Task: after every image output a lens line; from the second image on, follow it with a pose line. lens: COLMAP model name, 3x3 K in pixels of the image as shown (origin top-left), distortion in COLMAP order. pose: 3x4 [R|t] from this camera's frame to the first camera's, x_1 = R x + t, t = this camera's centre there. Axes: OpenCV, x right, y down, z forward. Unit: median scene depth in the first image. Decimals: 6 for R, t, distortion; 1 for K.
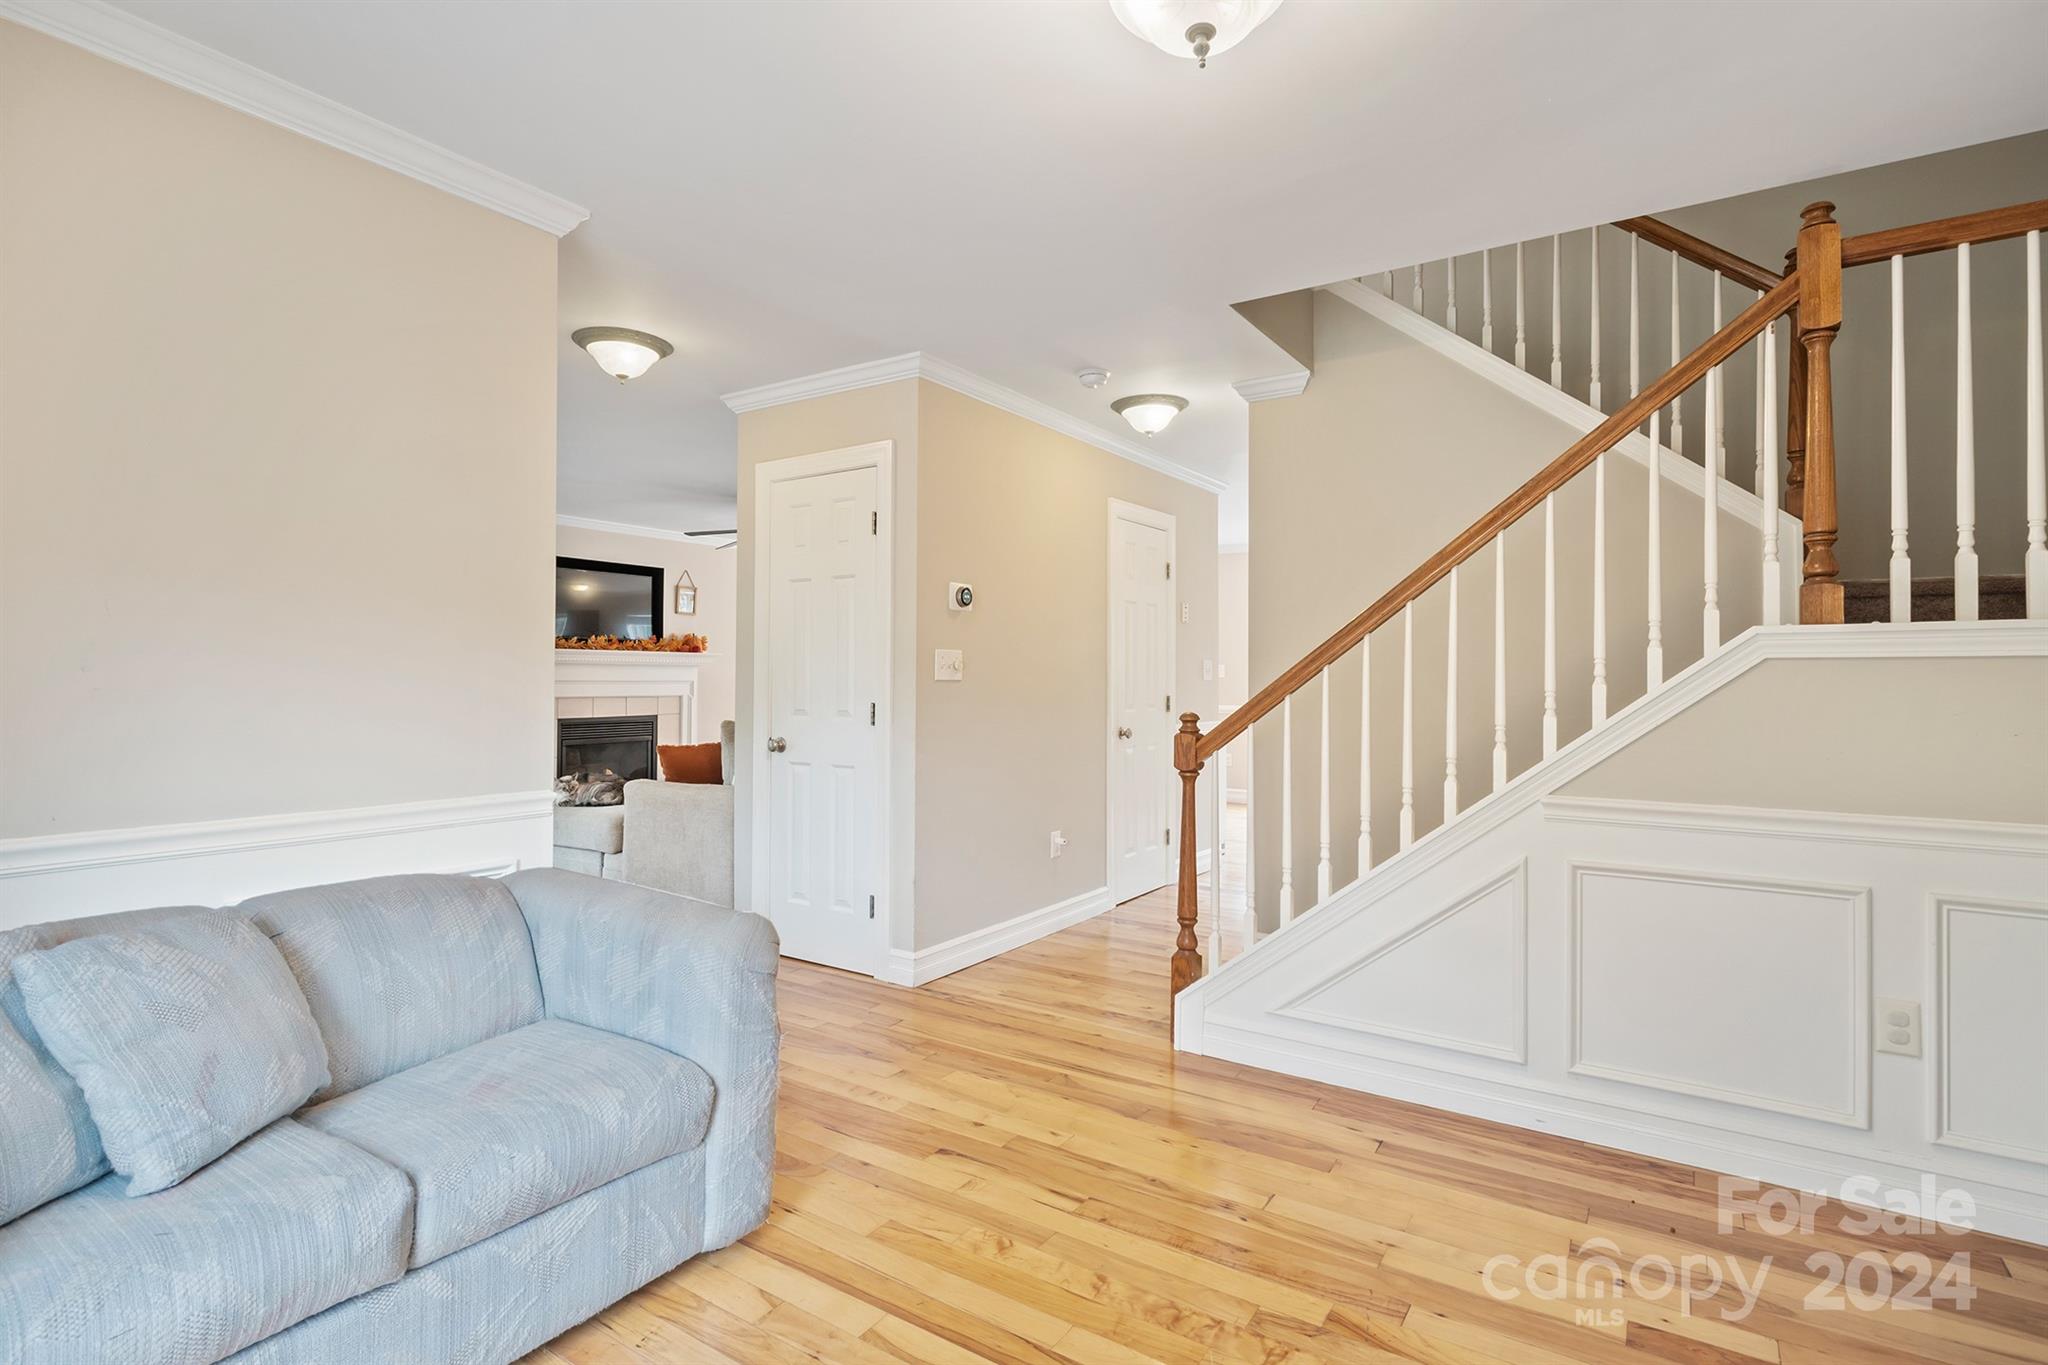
lens RADIAL K [[993.6, 0, 1016.9], [0, 993.6, 680.1], [0, 0, 1]] dist [0.001767, 0.000220]
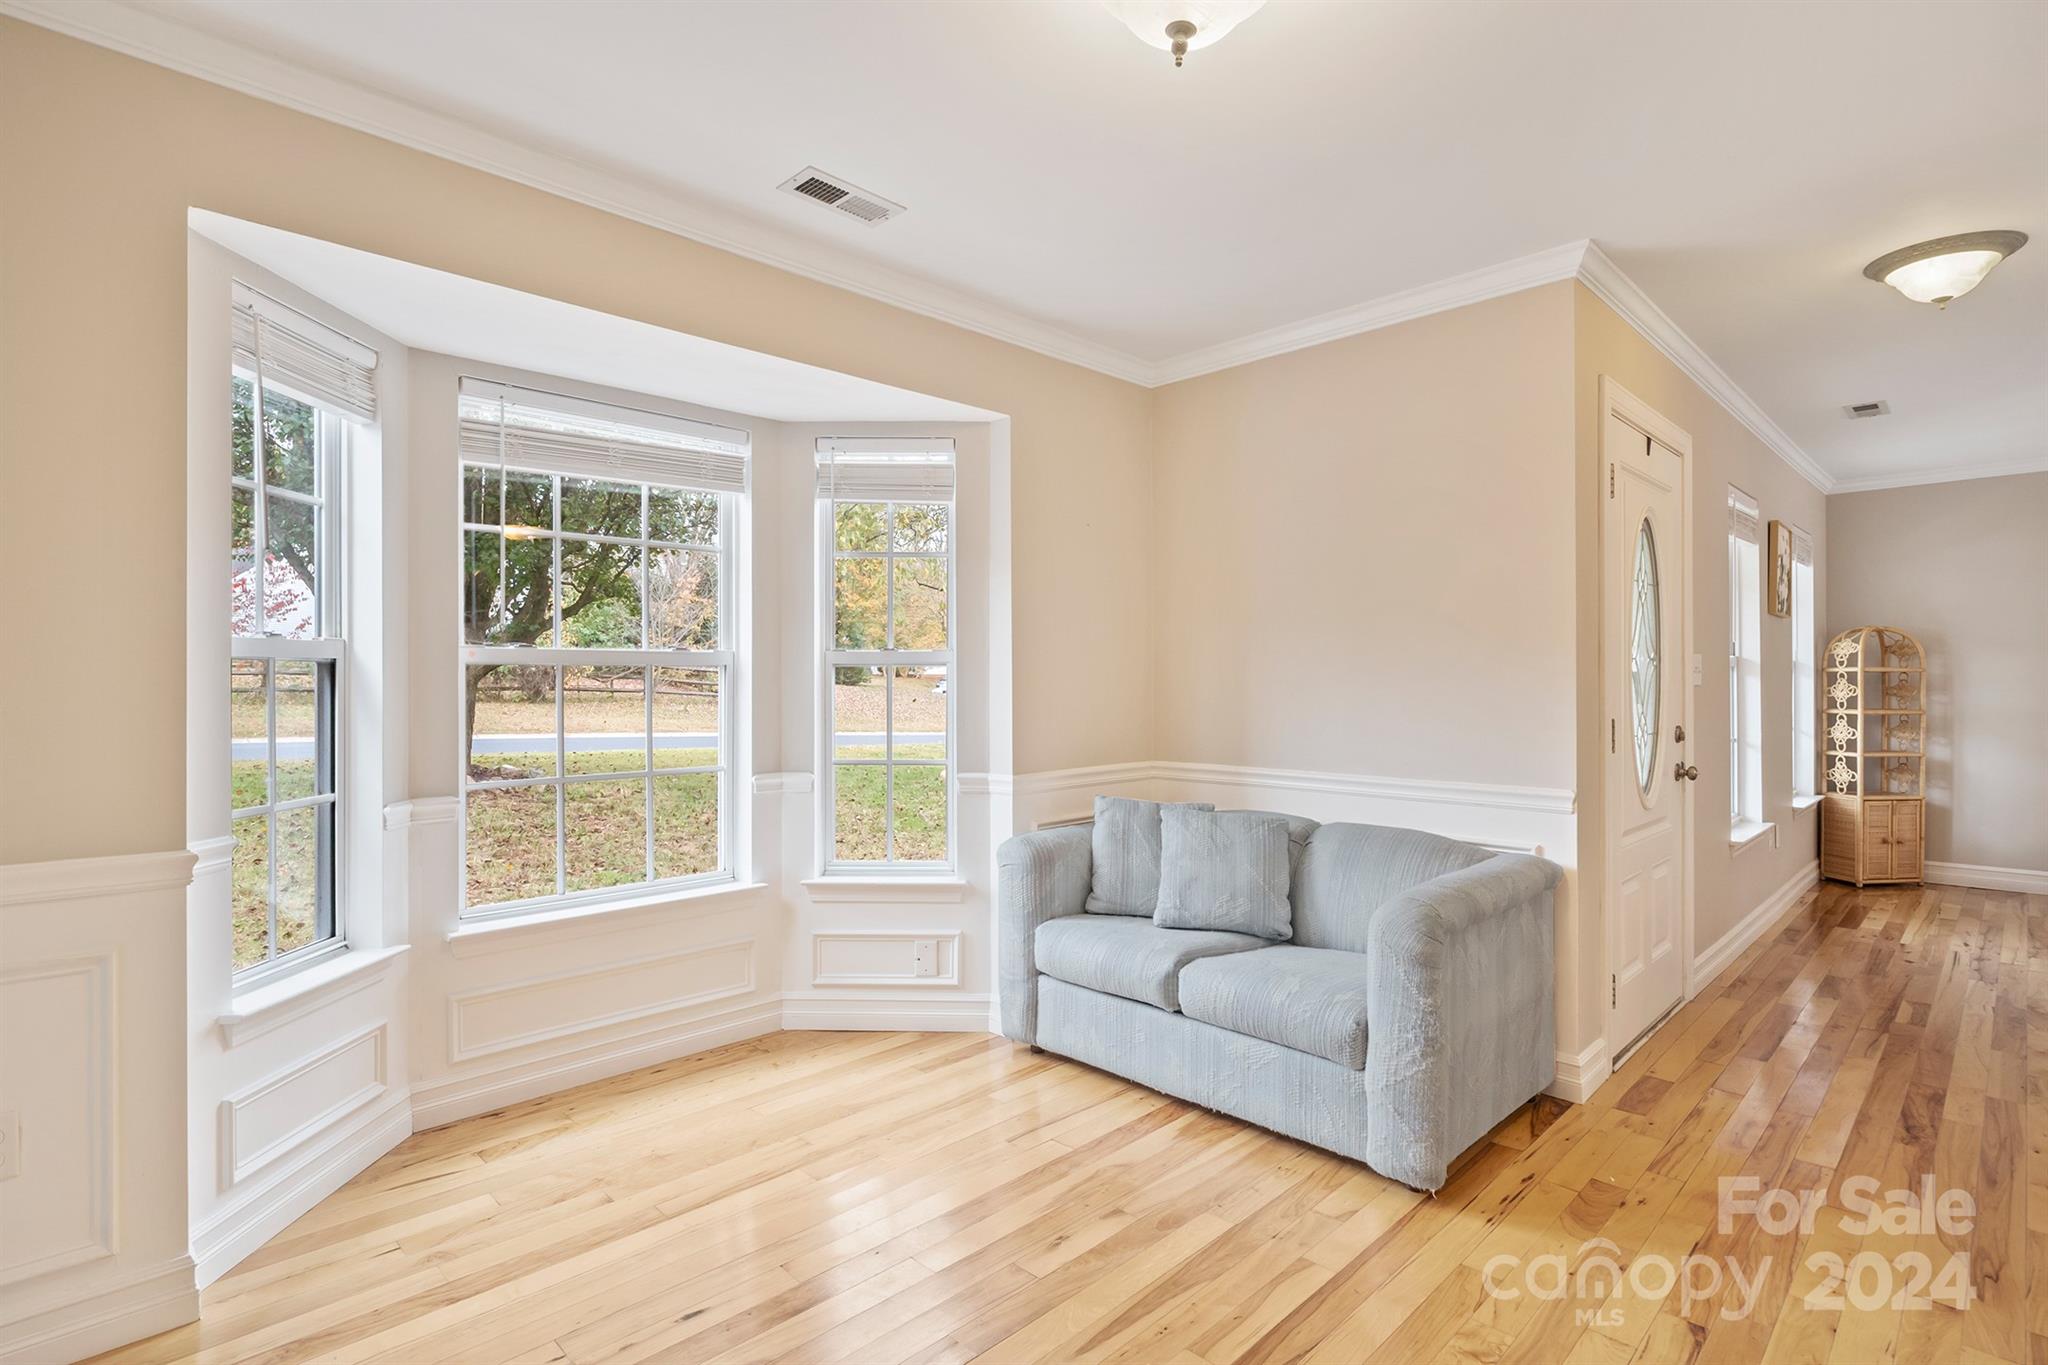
lens RADIAL K [[993.6, 0, 1016.9], [0, 993.6, 680.1], [0, 0, 1]] dist [0.001767, 0.000220]
pose [[-0.205305, -0.008535, -0.978661, 0.996493], [0.001392, 0.999958, -0.009013, -0.002443], [0.978697, -0.003213, -0.205284, 0.866456]]
